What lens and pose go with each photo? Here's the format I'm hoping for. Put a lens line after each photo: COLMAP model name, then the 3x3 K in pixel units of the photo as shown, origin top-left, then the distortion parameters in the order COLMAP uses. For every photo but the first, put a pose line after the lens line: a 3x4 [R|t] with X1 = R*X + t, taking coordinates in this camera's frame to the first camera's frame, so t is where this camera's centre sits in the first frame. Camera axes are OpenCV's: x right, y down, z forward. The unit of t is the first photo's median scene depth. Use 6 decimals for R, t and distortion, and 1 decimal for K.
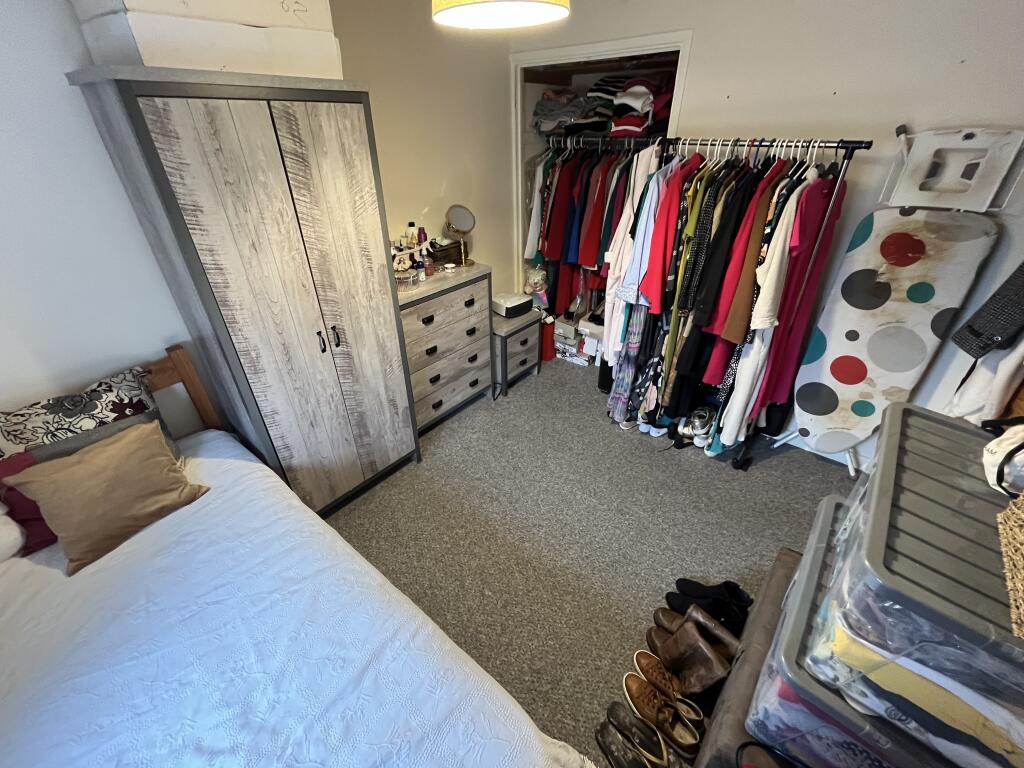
lens RADIAL K [[412.5, 0, 512.0], [0, 412.5, 384.0], [0, 0, 1]] dist [-0.007086, -0.000315]
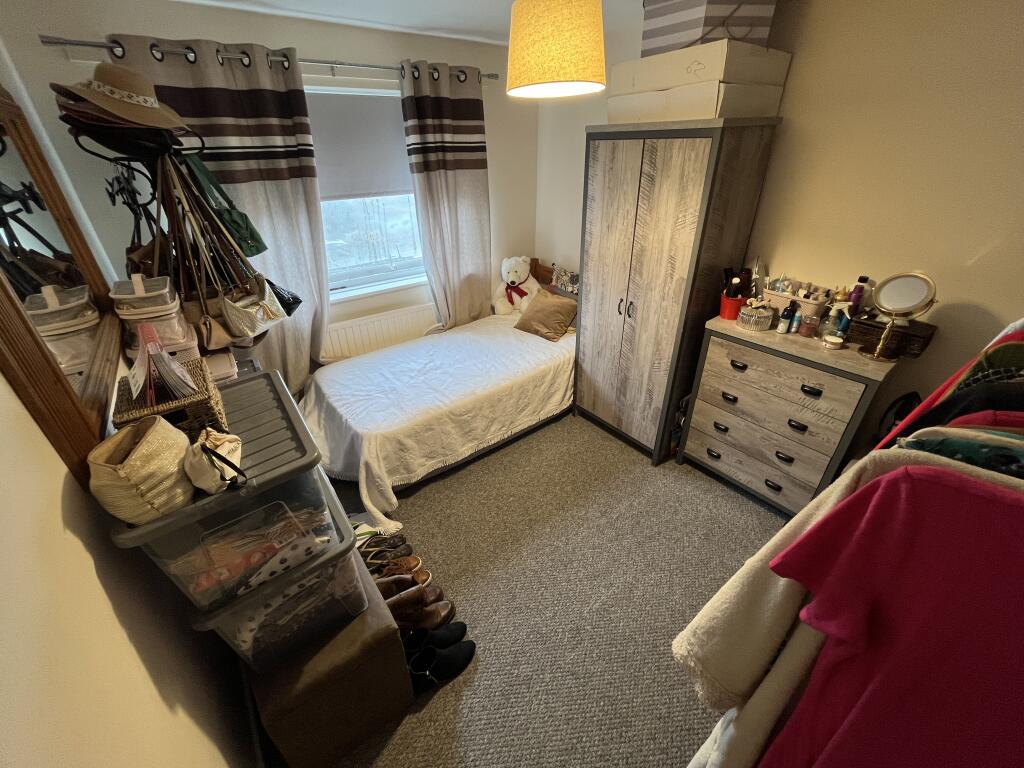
lens RADIAL K [[412.5, 0, 512.0], [0, 412.5, 384.0], [0, 0, 1]] dist [-0.007086, -0.000315]
pose [[-0.219215, 0.503659, -0.835627, 0.876944], [-0.498434, 0.678456, 0.539685, -0.474617], [0.838754, 0.534812, 0.102313, 0.666877]]
